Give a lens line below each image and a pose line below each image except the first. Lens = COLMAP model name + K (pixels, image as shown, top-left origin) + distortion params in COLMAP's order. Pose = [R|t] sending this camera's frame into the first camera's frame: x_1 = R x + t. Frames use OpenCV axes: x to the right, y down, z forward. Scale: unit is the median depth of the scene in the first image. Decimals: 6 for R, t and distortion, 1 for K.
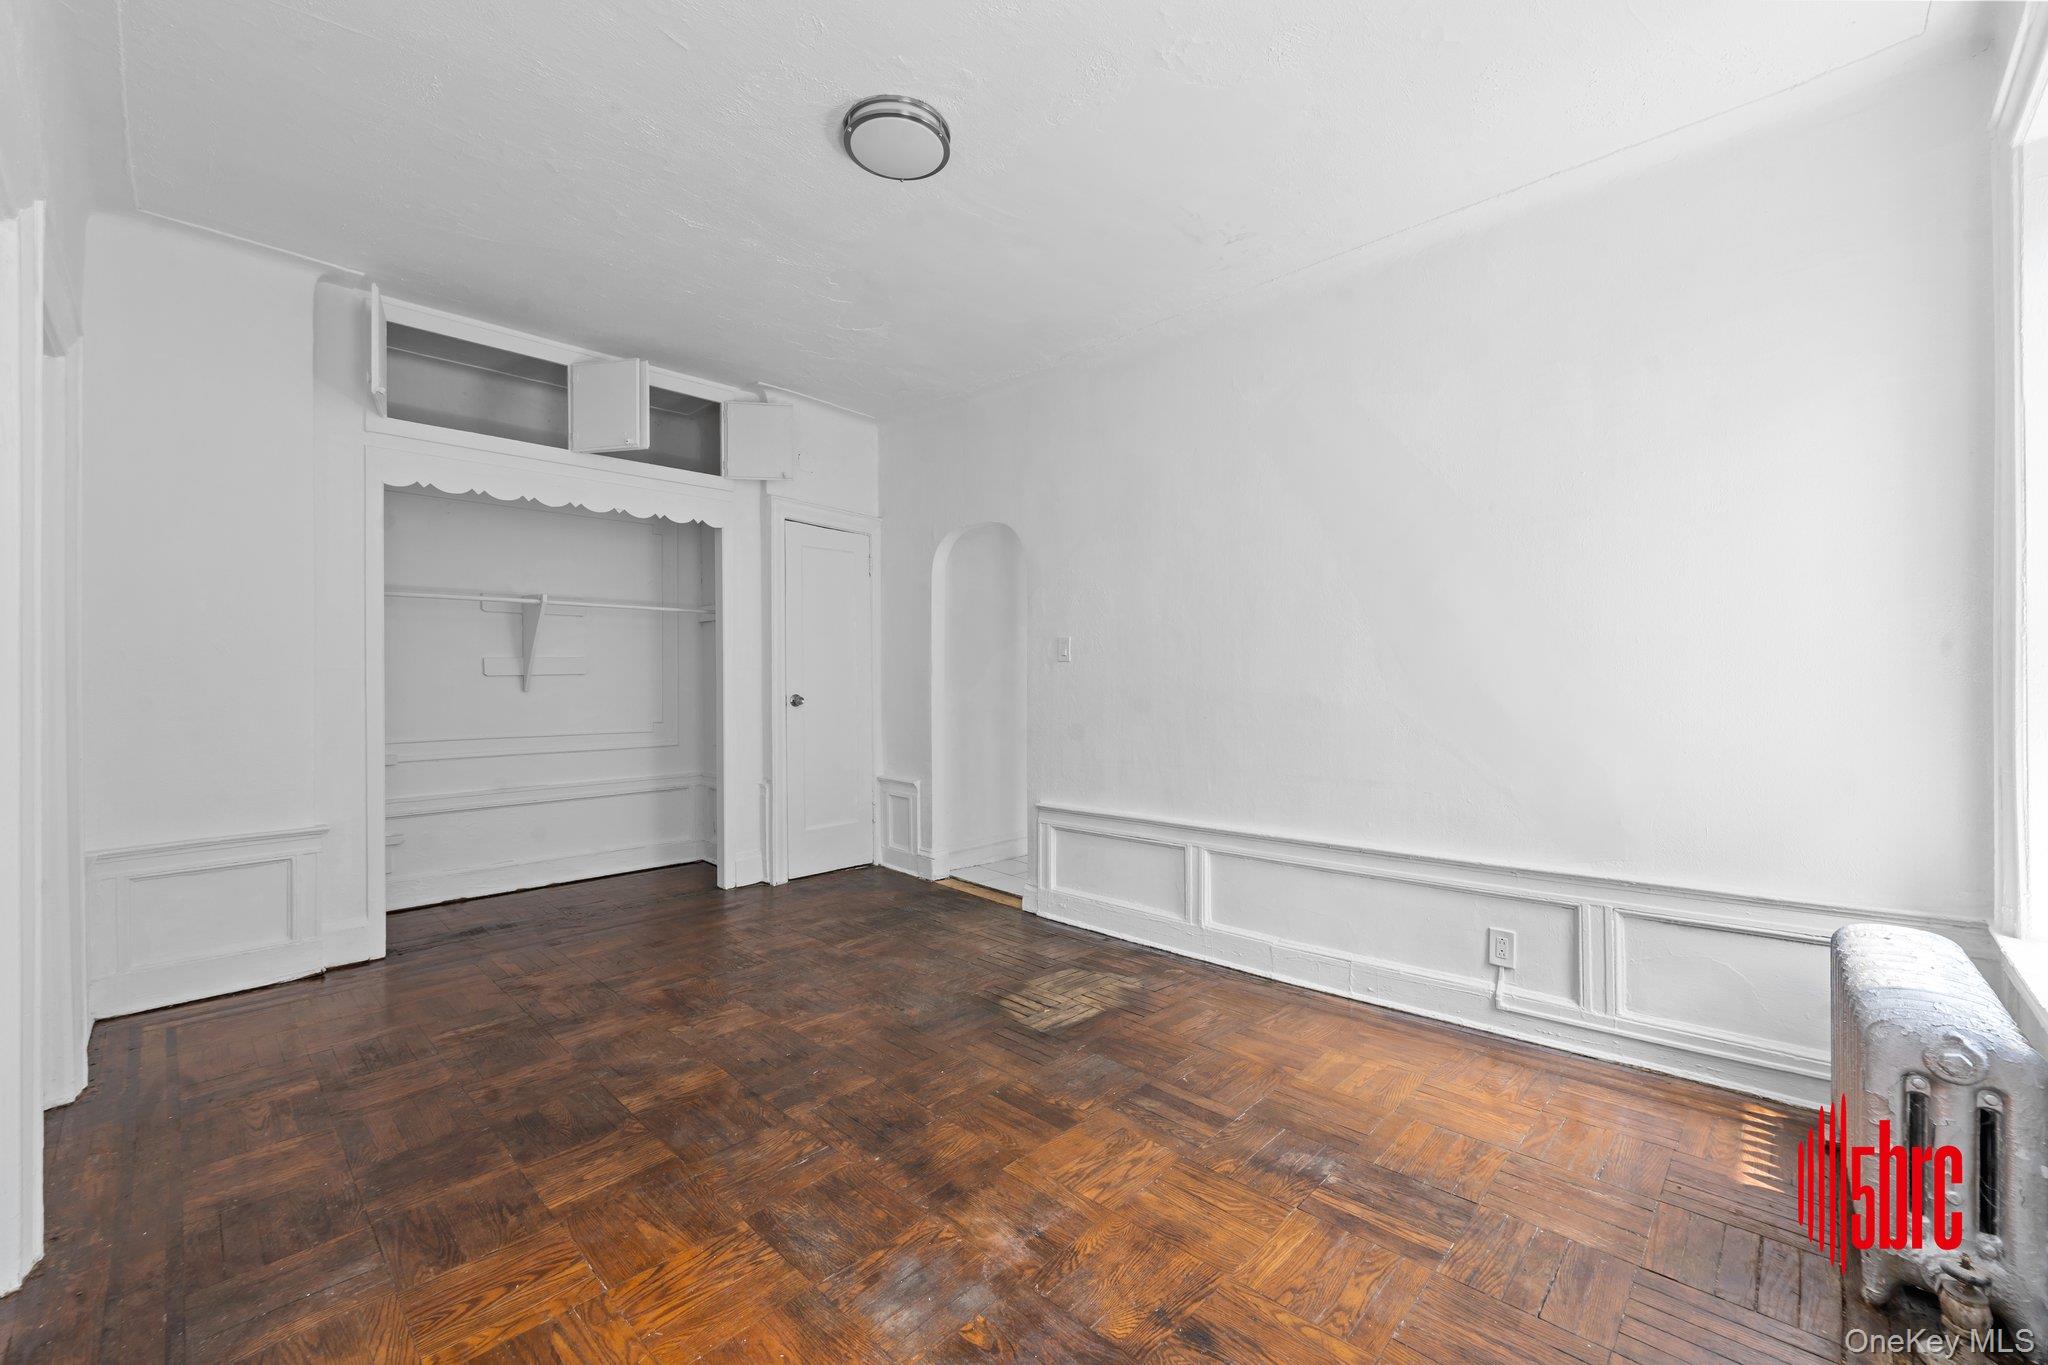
lens RADIAL K [[844.0, 0, 1021.8], [0, 844.0, 678.0], [0, 0, 1]] dist [0.001816, -0.001460]
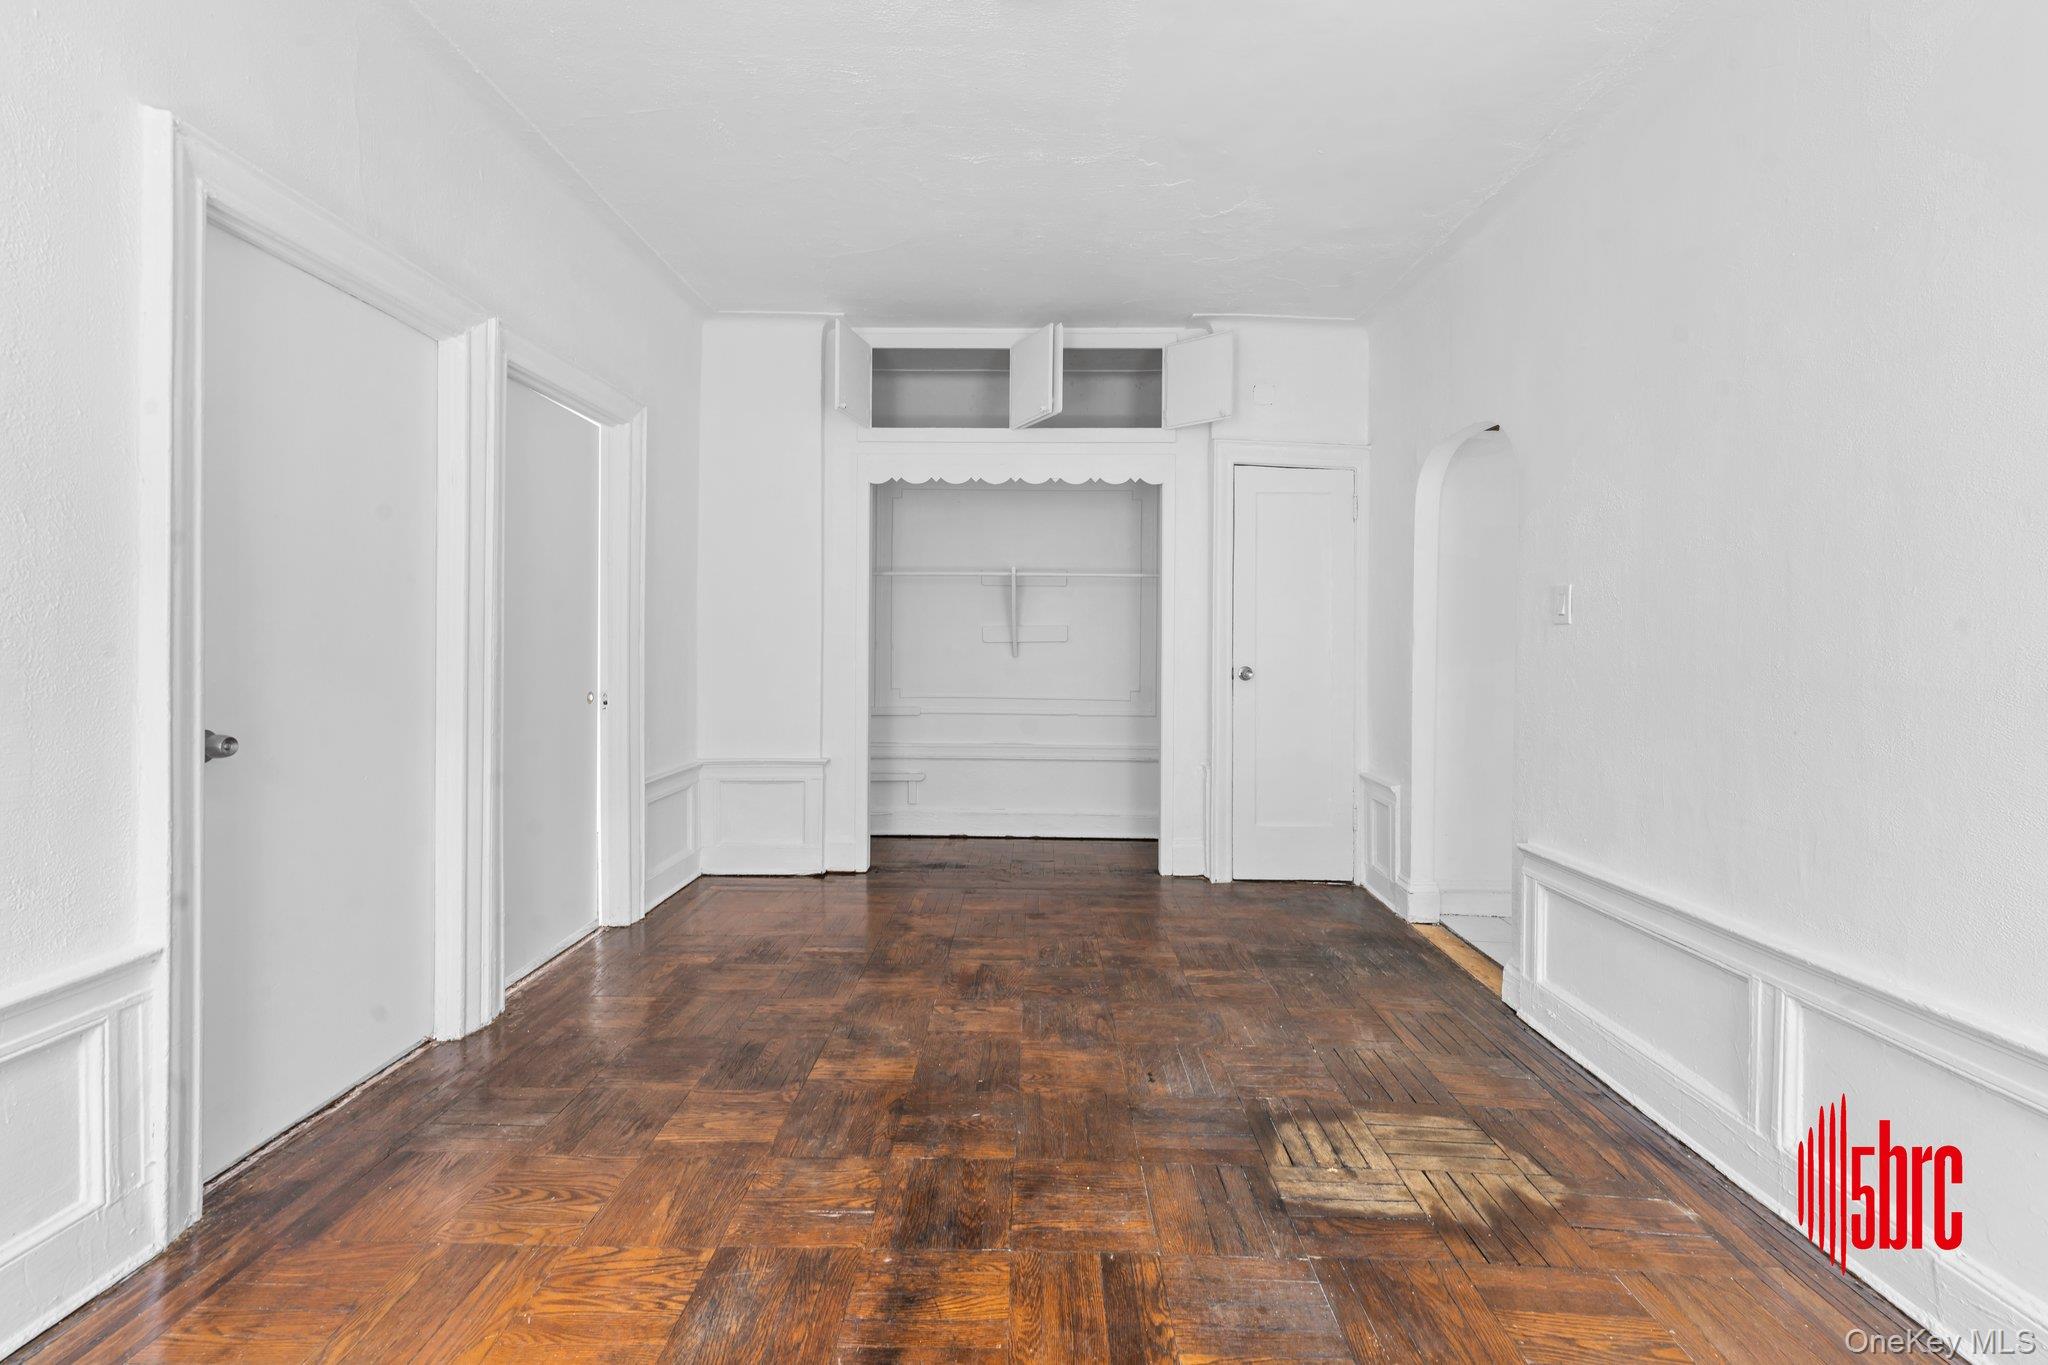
lens RADIAL K [[844.0, 0, 1011.9], [0, 844.0, 651.1], [0, 0, 1]] dist [0.001816, -0.001460]
pose [[0.675582, 0.013447, -0.737162, 0.270057], [-0.012309, 0.999900, 0.006959, 0.001039], [0.737182, 0.004372, 0.675680, 0.318447]]
